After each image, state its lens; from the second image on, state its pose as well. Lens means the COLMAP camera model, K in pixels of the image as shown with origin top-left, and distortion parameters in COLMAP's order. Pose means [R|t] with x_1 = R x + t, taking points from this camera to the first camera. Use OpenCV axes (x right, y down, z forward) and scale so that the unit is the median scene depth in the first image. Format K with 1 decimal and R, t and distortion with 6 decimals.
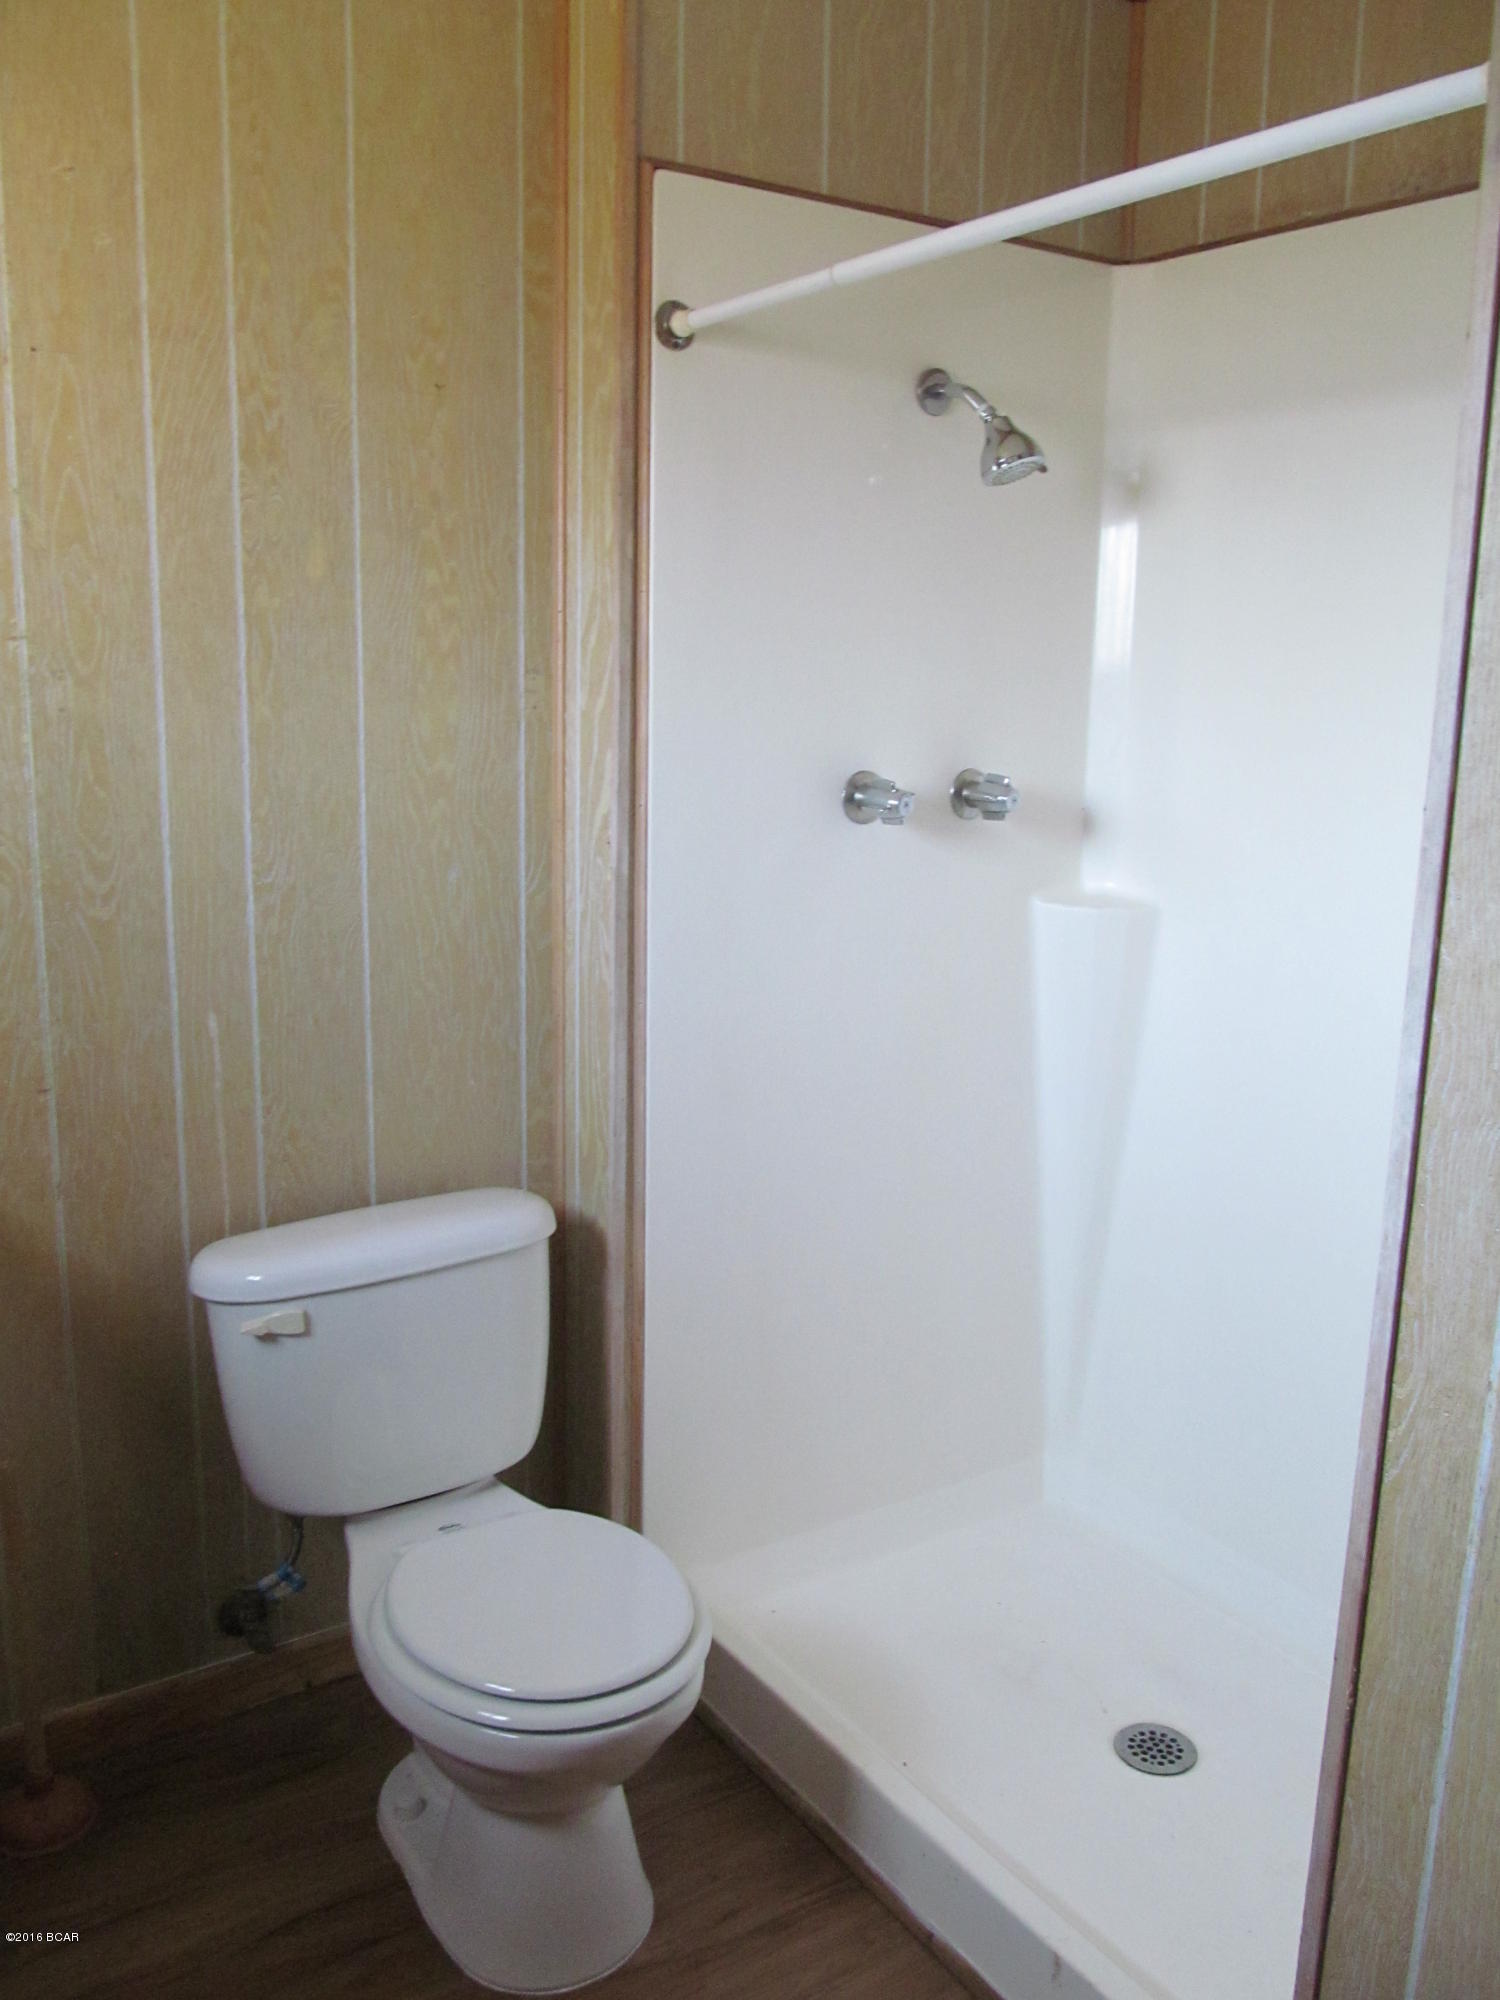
lens RADIAL K [[1661.9, 0, 760.9], [0, 1661.9, 962.3], [0, 0, 1]] dist [-0.063838, 0.022819]
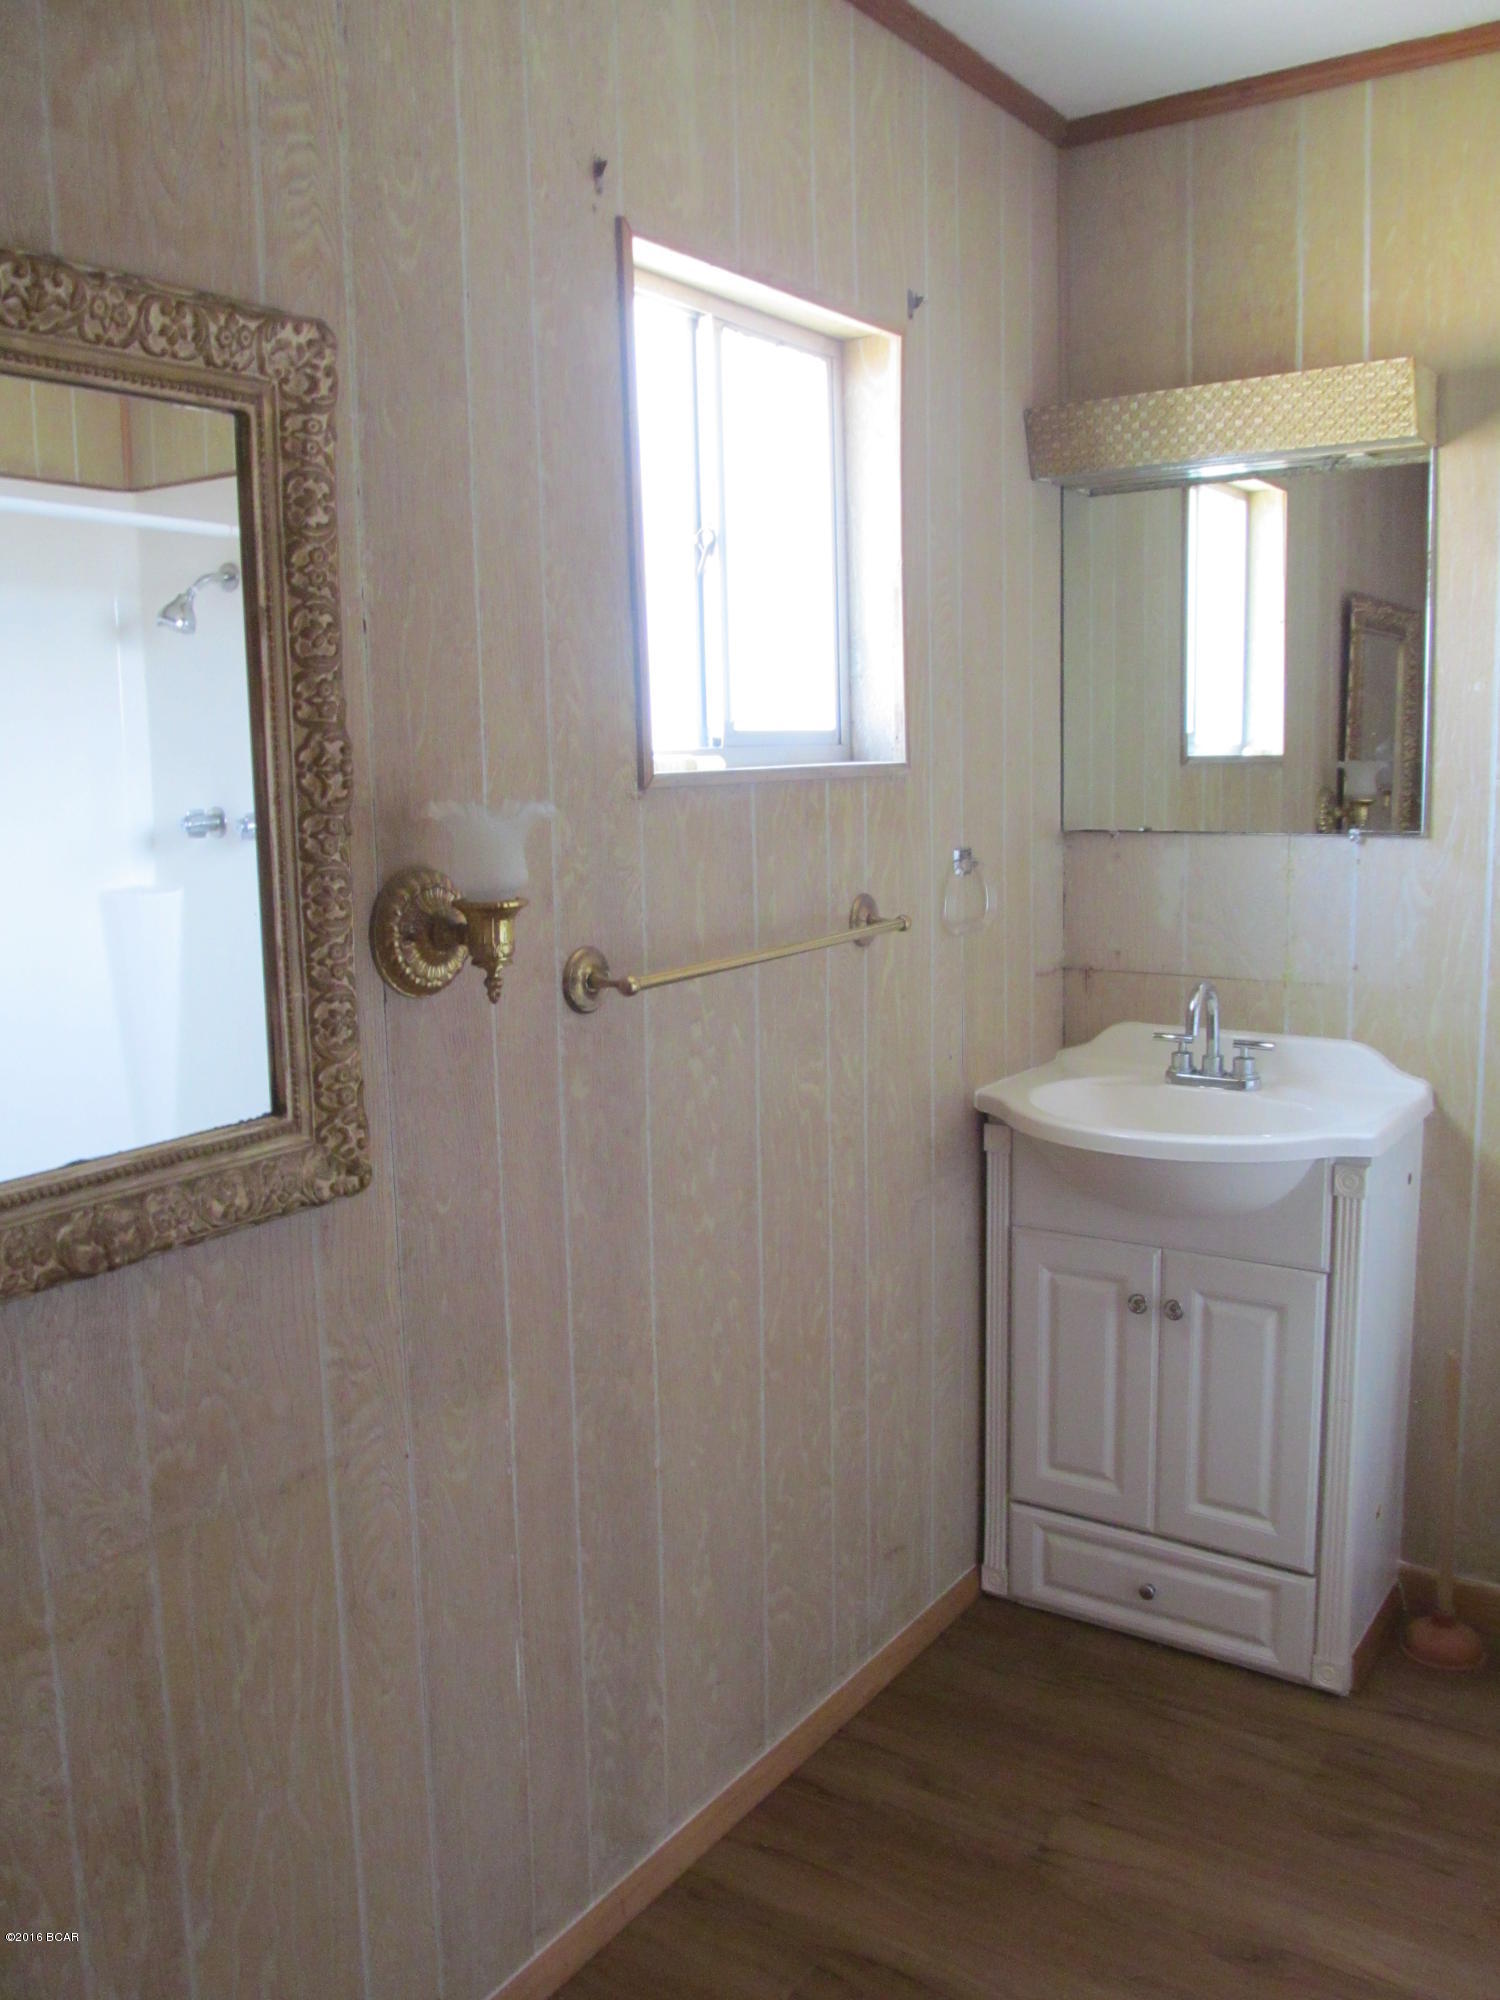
lens RADIAL K [[1661.9, 0, 746.3], [0, 1661.9, 964.1], [0, 0, 1]] dist [-0.063838, 0.022819]
pose [[0.367606, 0.100050, -0.924584, 0.479388], [-0.154388, 0.986966, 0.045418, 0.027464], [0.917077, 0.126049, 0.378261, -0.049009]]
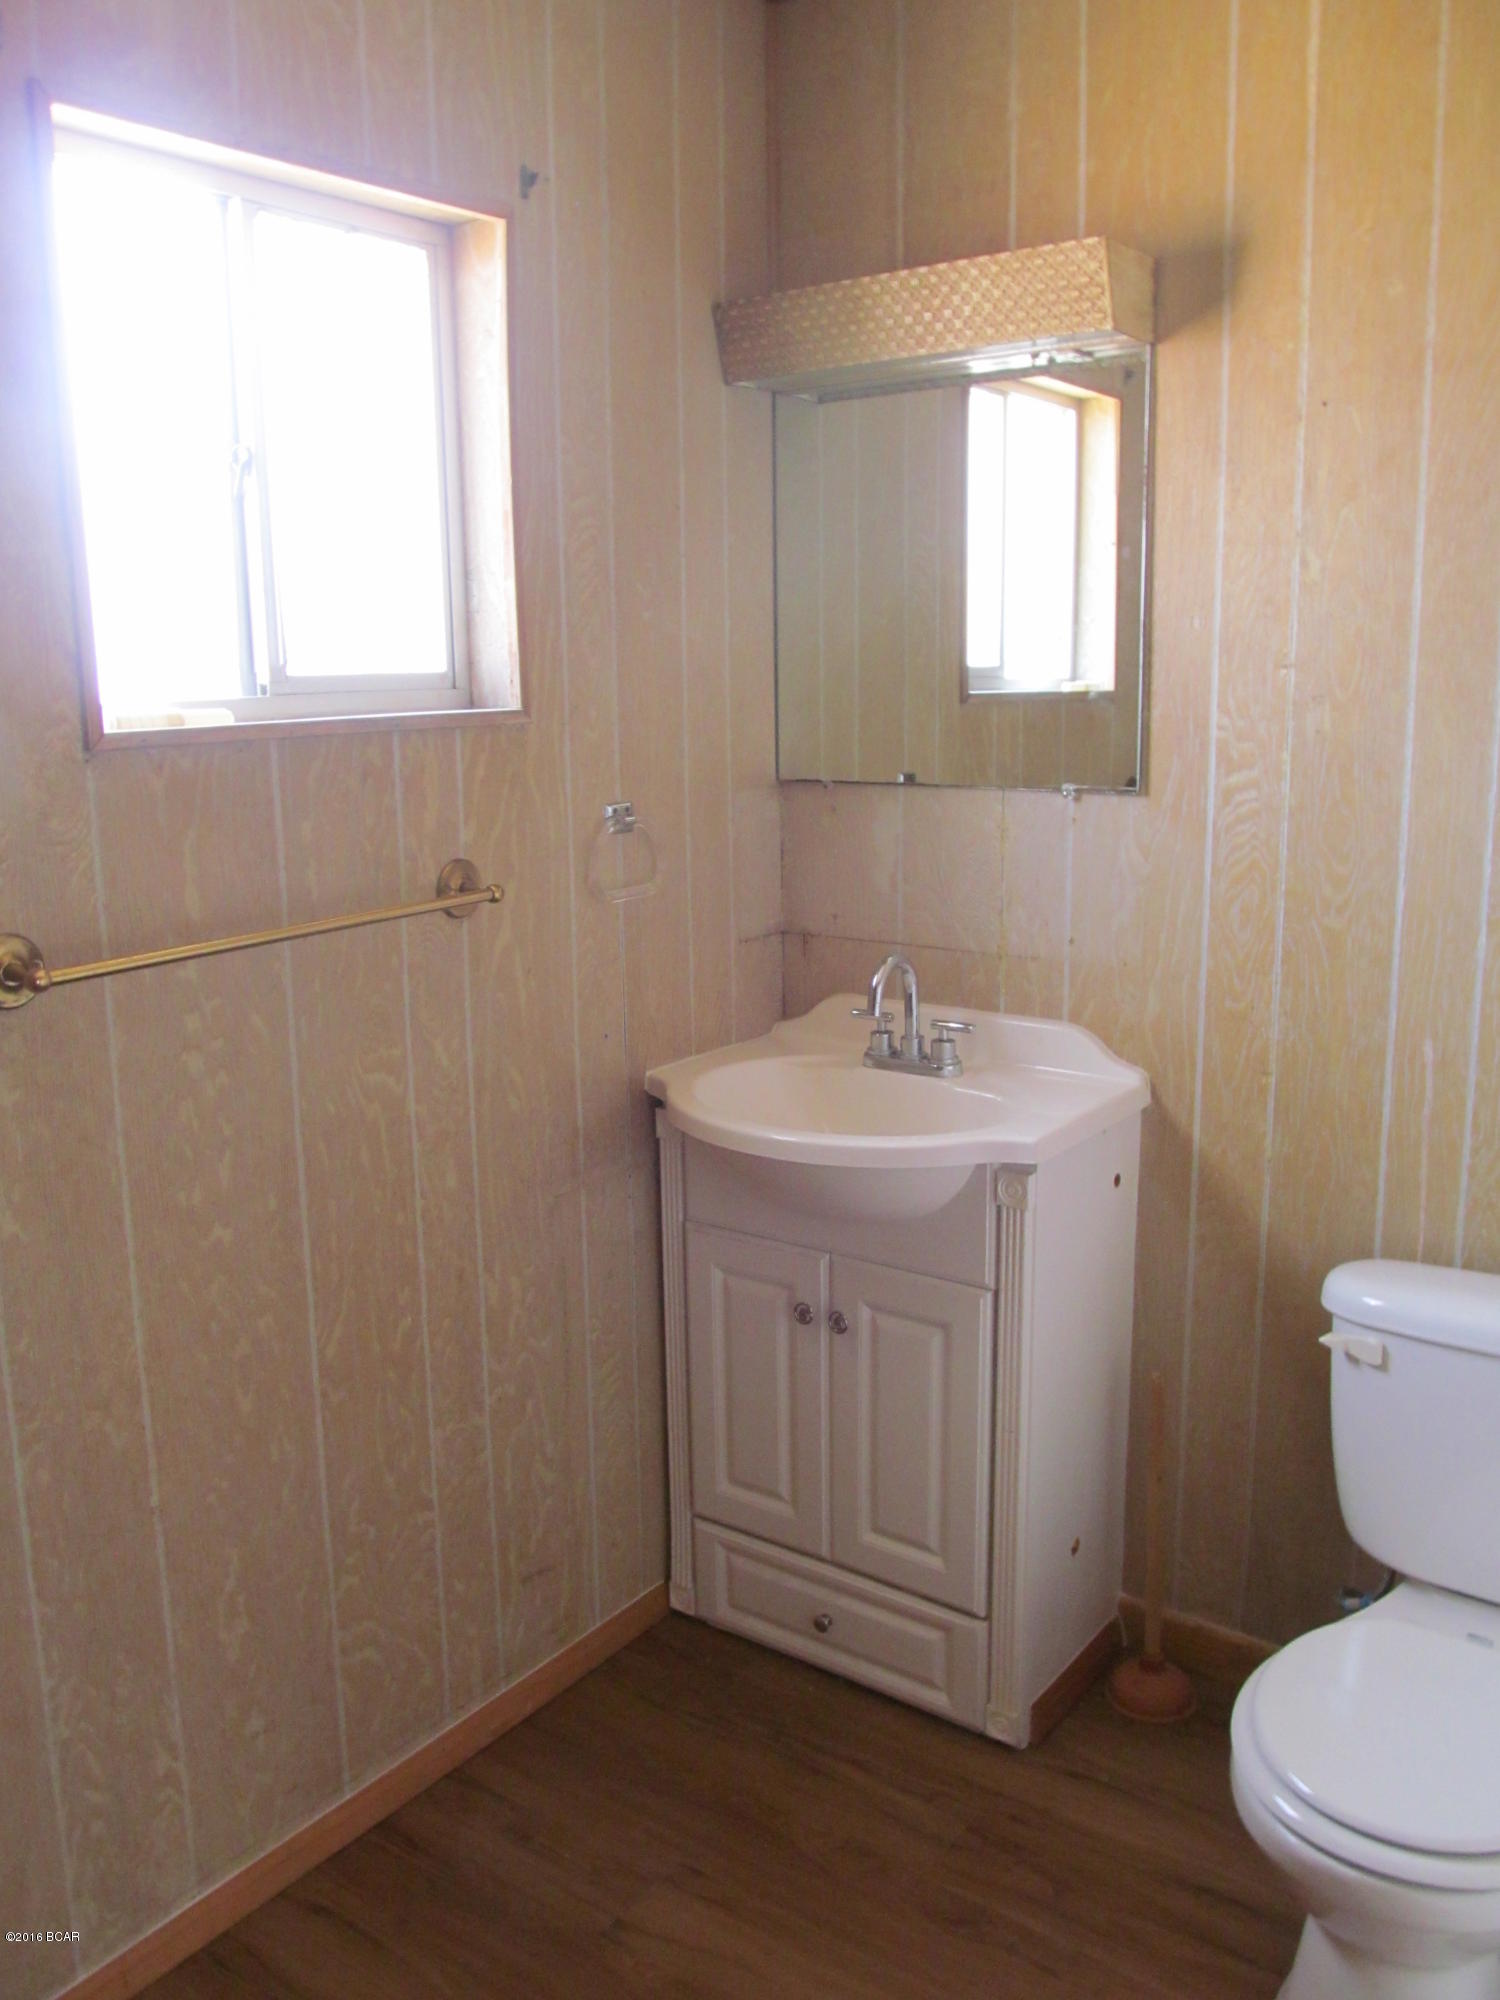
lens RADIAL K [[1661.9, 0, 753.6], [0, 1661.9, 964.9], [0, 0, 1]] dist [-0.063838, 0.022819]
pose [[0.338385, 0.151434, -0.928743, 0.458865], [-0.161881, 0.981620, 0.101075, -0.048934], [0.926979, 0.116144, 0.356680, 0.264741]]
